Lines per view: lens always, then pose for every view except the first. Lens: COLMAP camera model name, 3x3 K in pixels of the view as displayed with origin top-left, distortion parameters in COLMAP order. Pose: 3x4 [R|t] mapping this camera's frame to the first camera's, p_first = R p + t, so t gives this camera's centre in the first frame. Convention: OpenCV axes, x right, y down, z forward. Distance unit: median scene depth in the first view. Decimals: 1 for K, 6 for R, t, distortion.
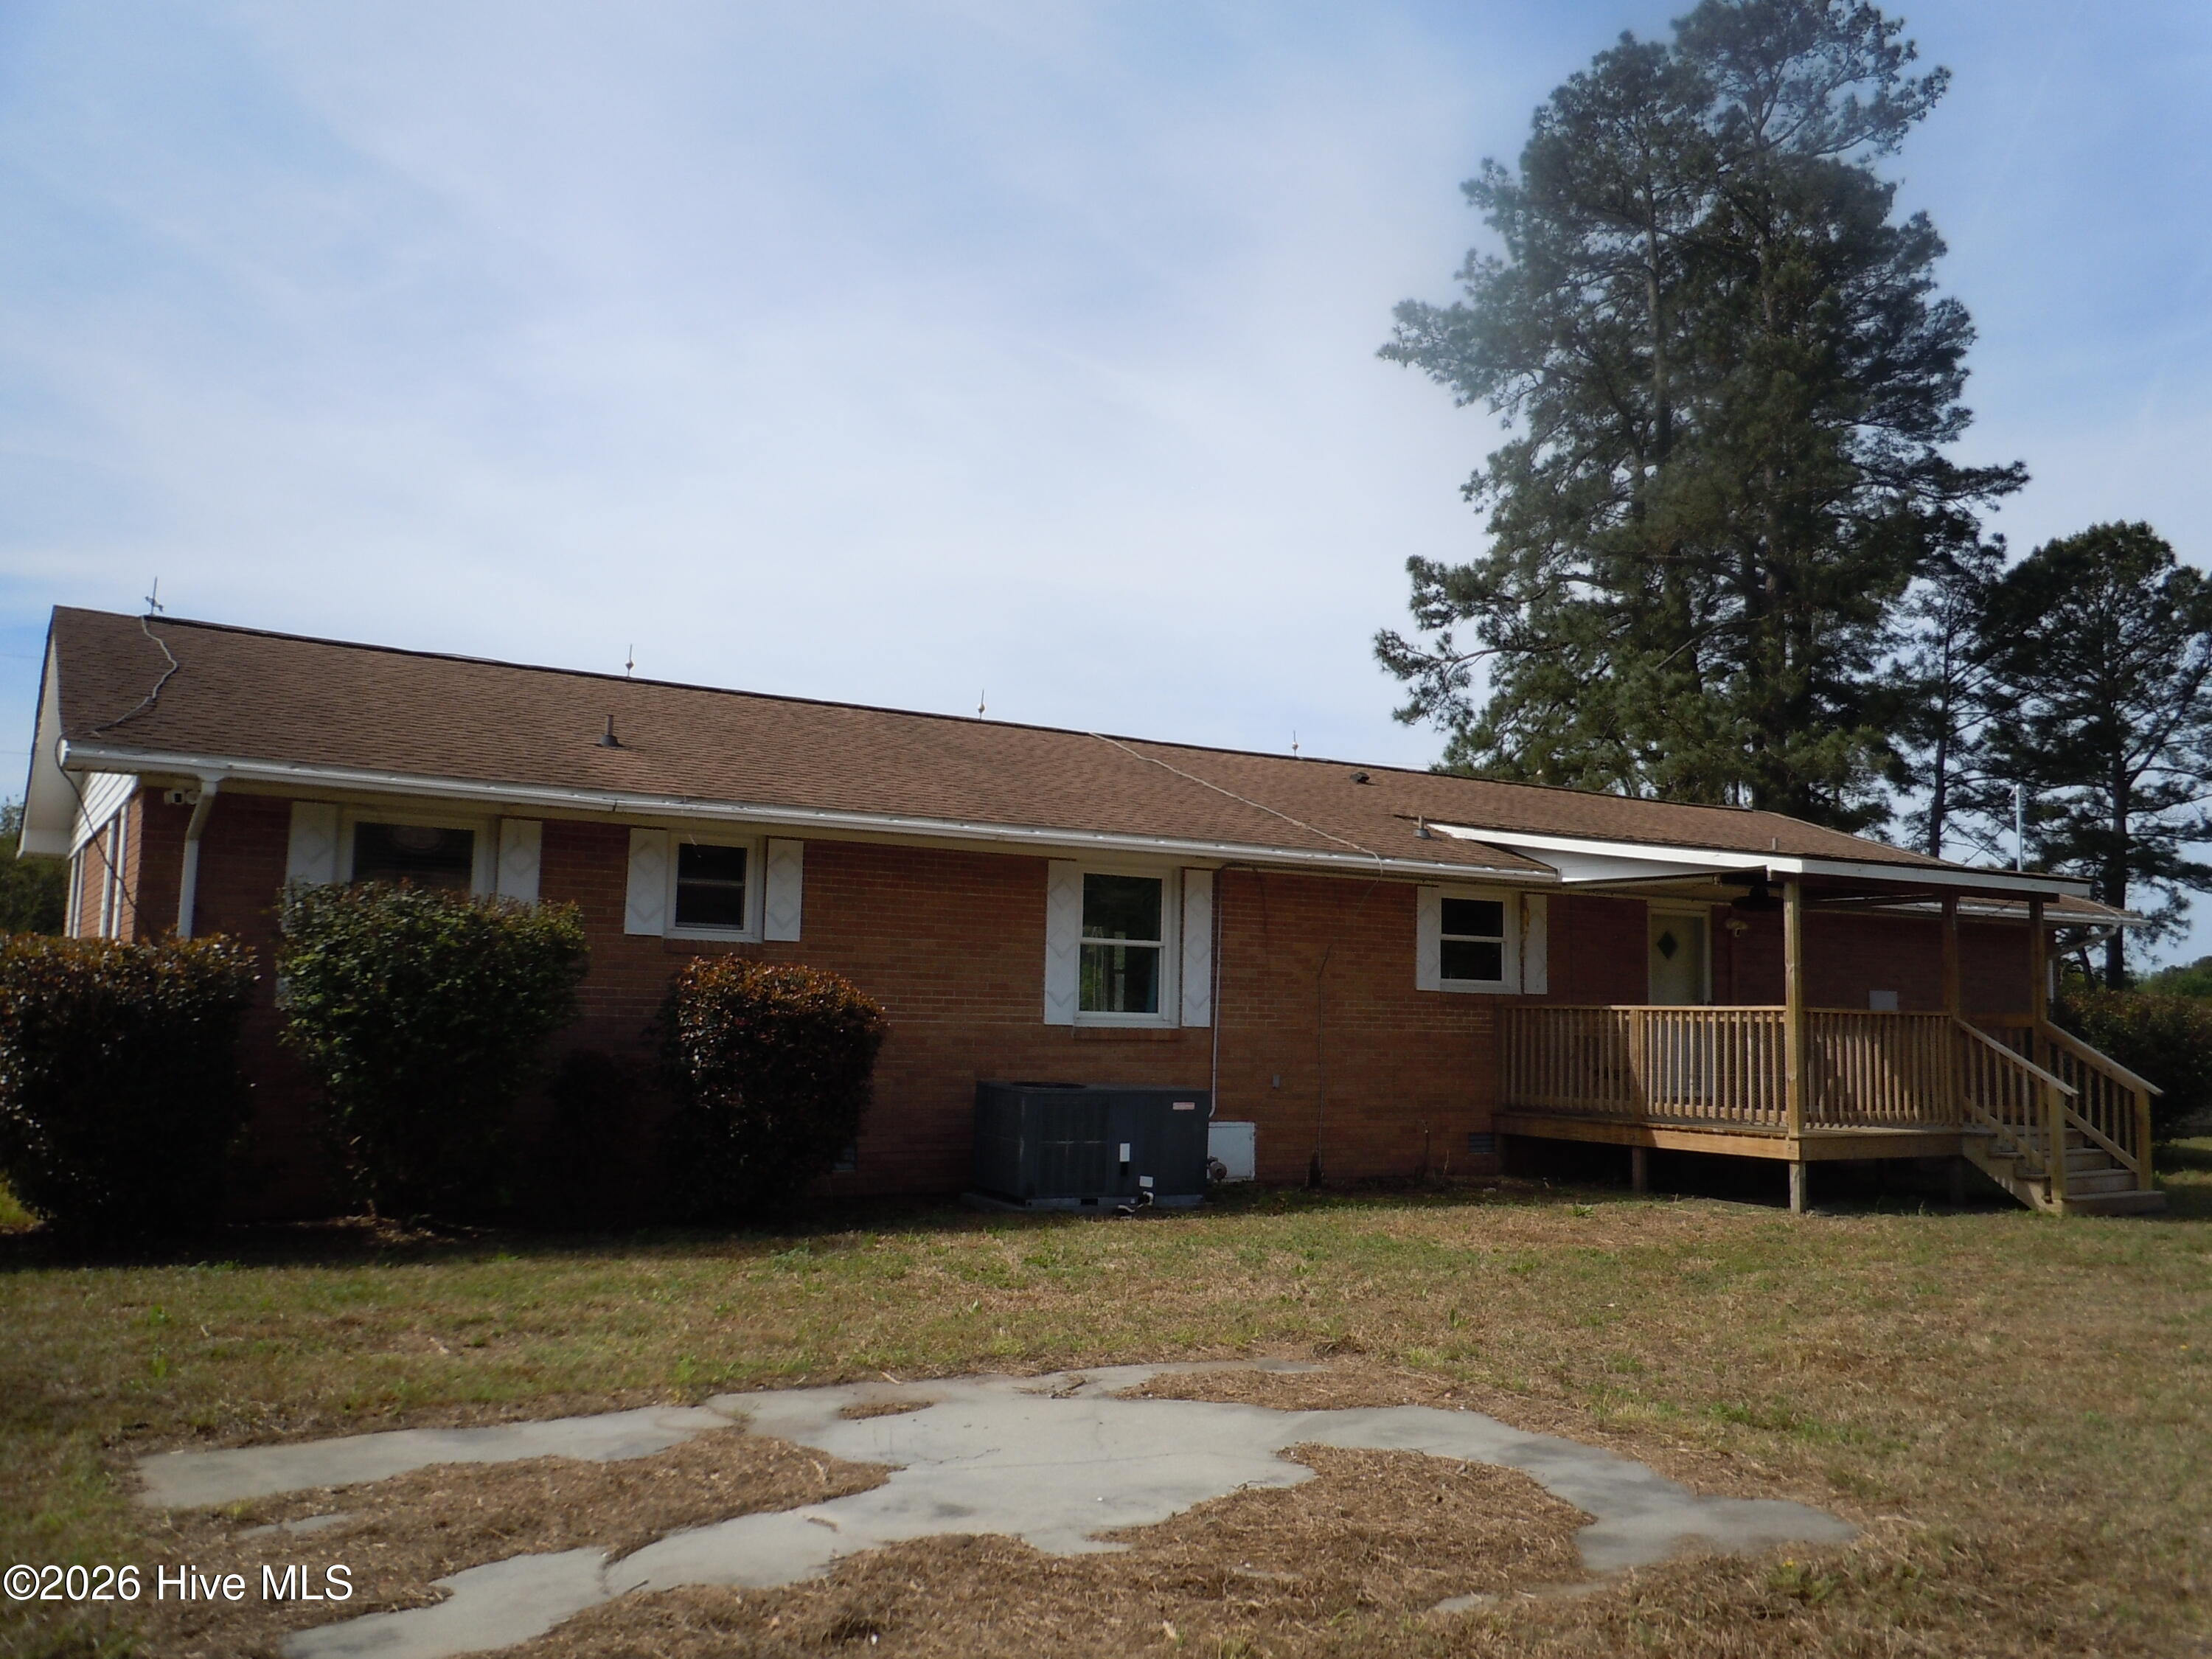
lens RADIAL K [[1839.4, 0, 994.9], [0, 1839.4, 823.0], [0, 0, 1]] dist [-0.095075, -0.002599]
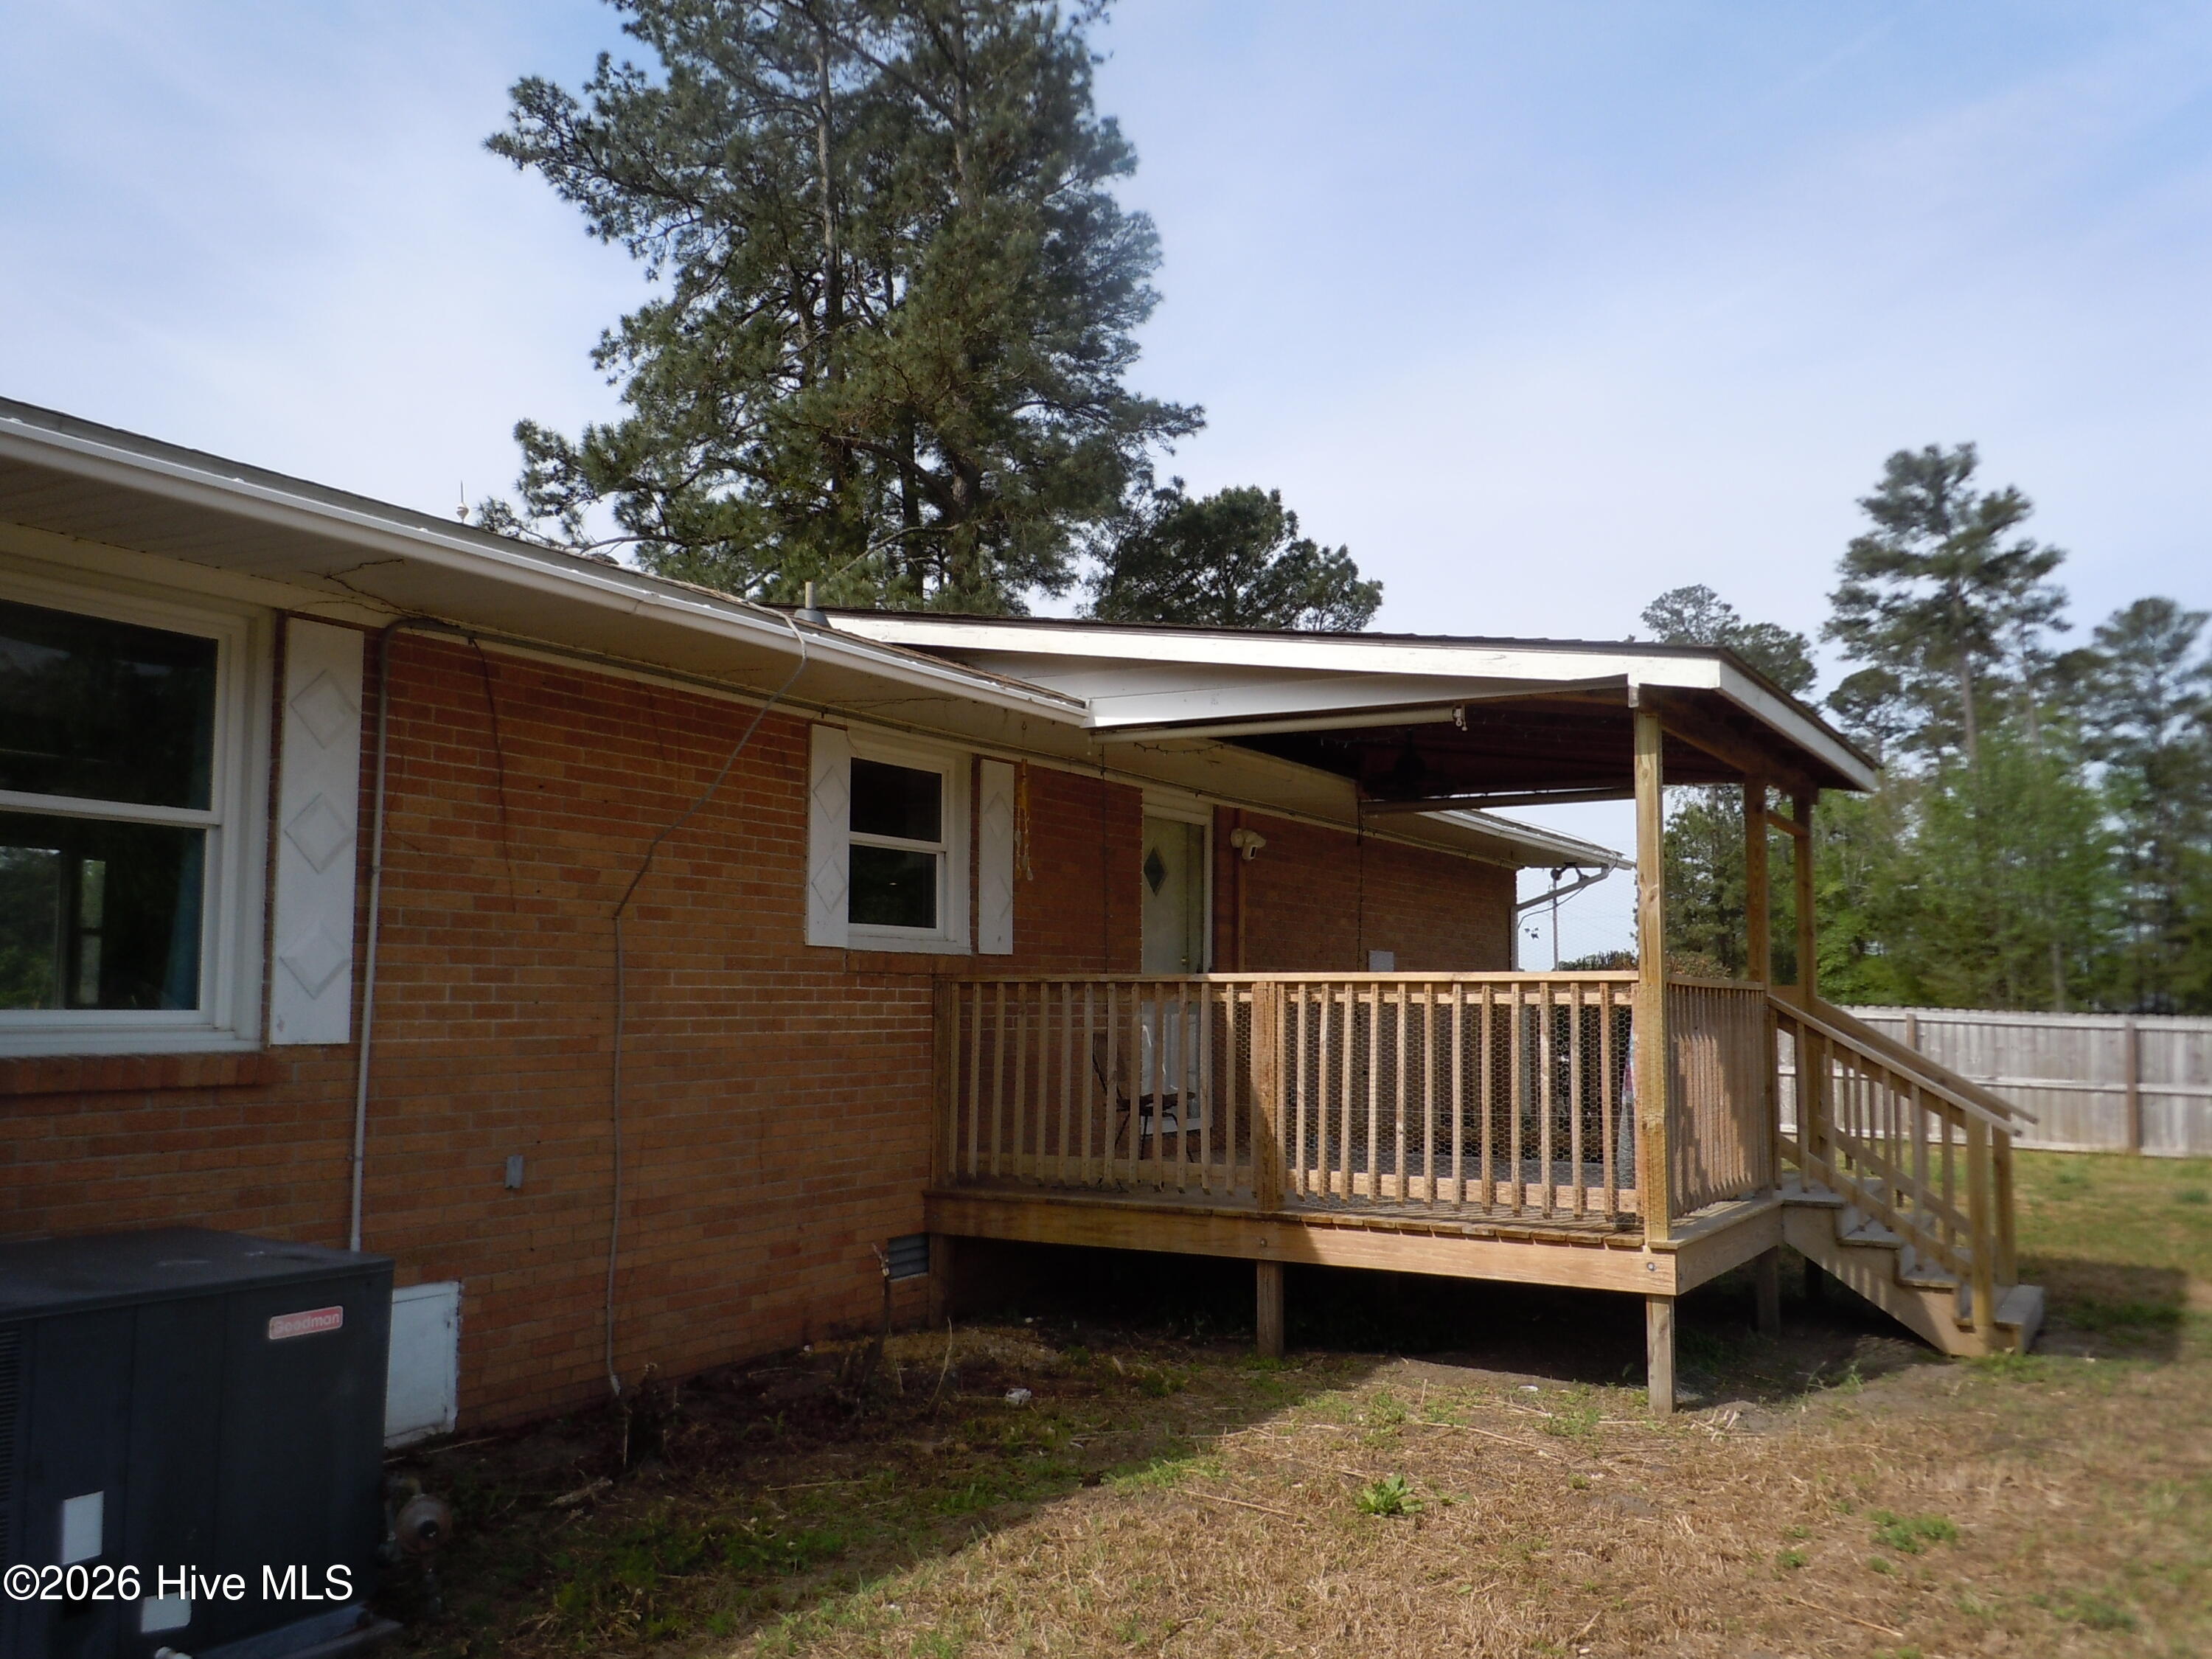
lens RADIAL K [[1867.1, 0, 1050.3], [0, 1867.1, 822.7], [0, 0, 1]] dist [0.062164, 0.001944]
pose [[0.858860, 0.025289, 0.511585, 0.038553], [-0.031125, 0.999511, 0.002844, 0.055528], [-0.511264, -0.018366, 0.859228, 0.547033]]
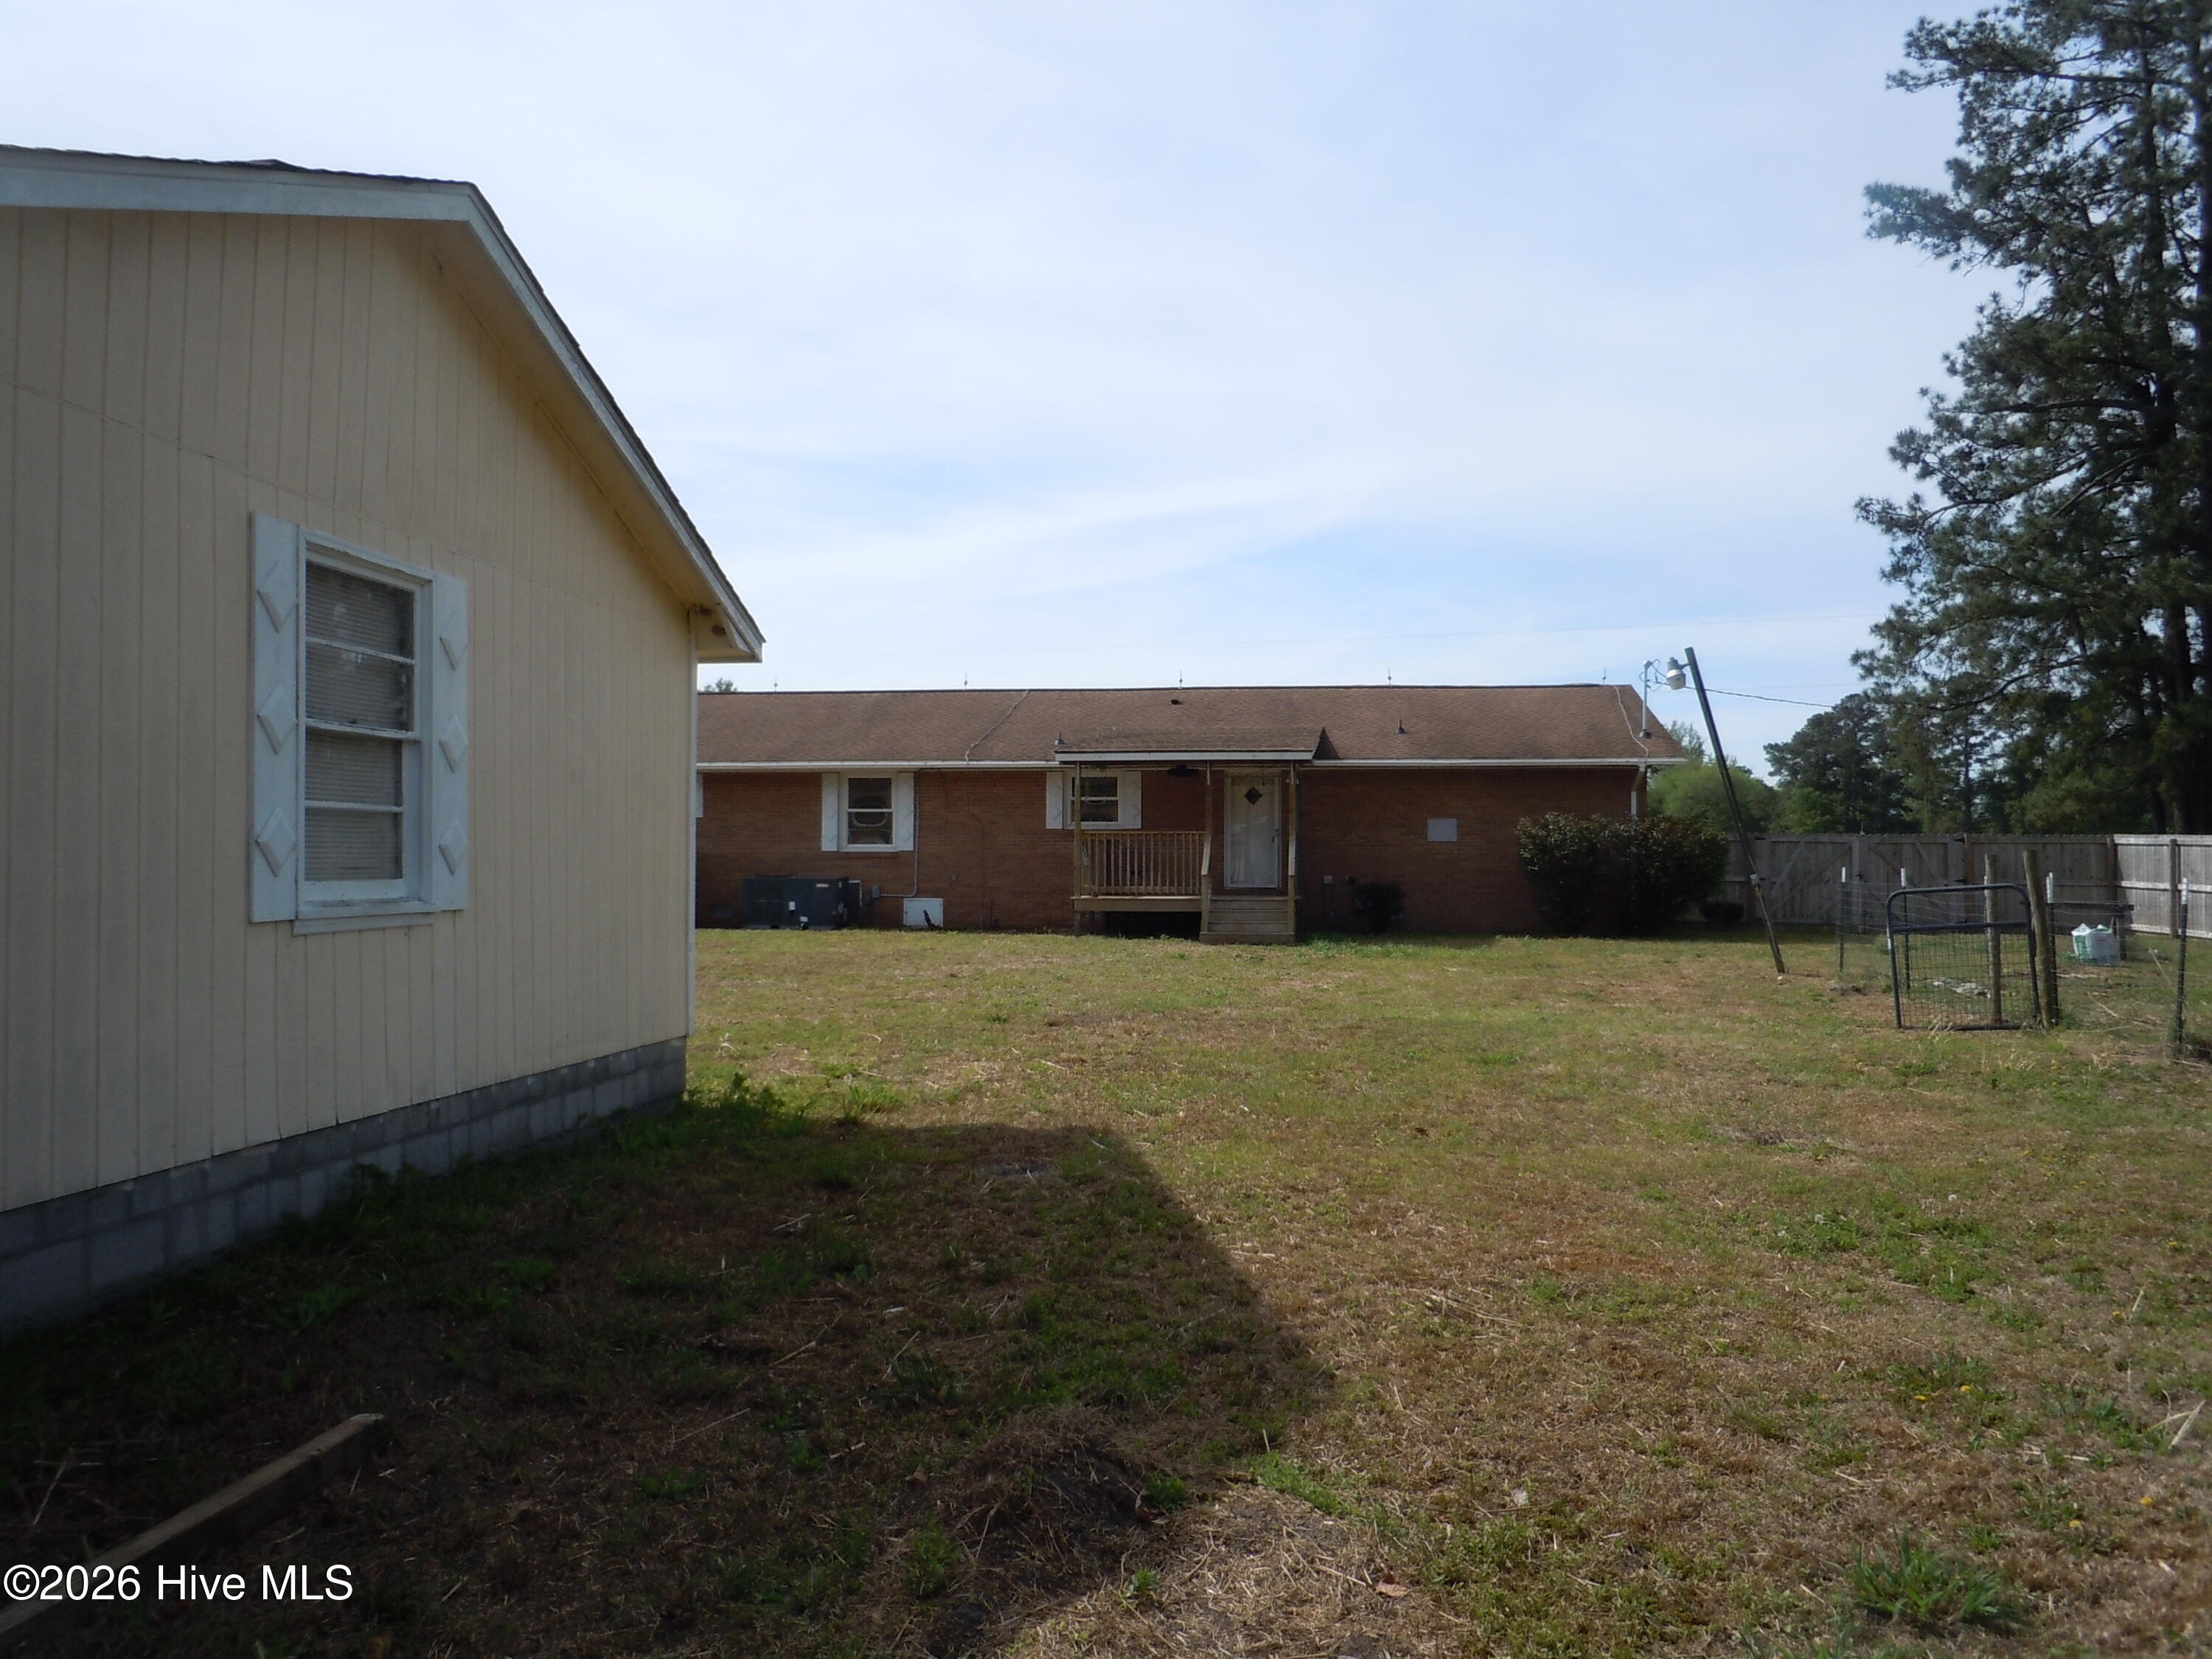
lens RADIAL K [[1770.8, 0, 1084.0], [0, 1770.8, 837.3], [0, 0, 1]] dist [0.021506, -0.092885]
pose [[0.808678, -0.034352, -0.587247, 1.291391], [0.080859, 0.995309, 0.053125, 0.007900], [0.582667, -0.090446, 0.807662, -0.423016]]
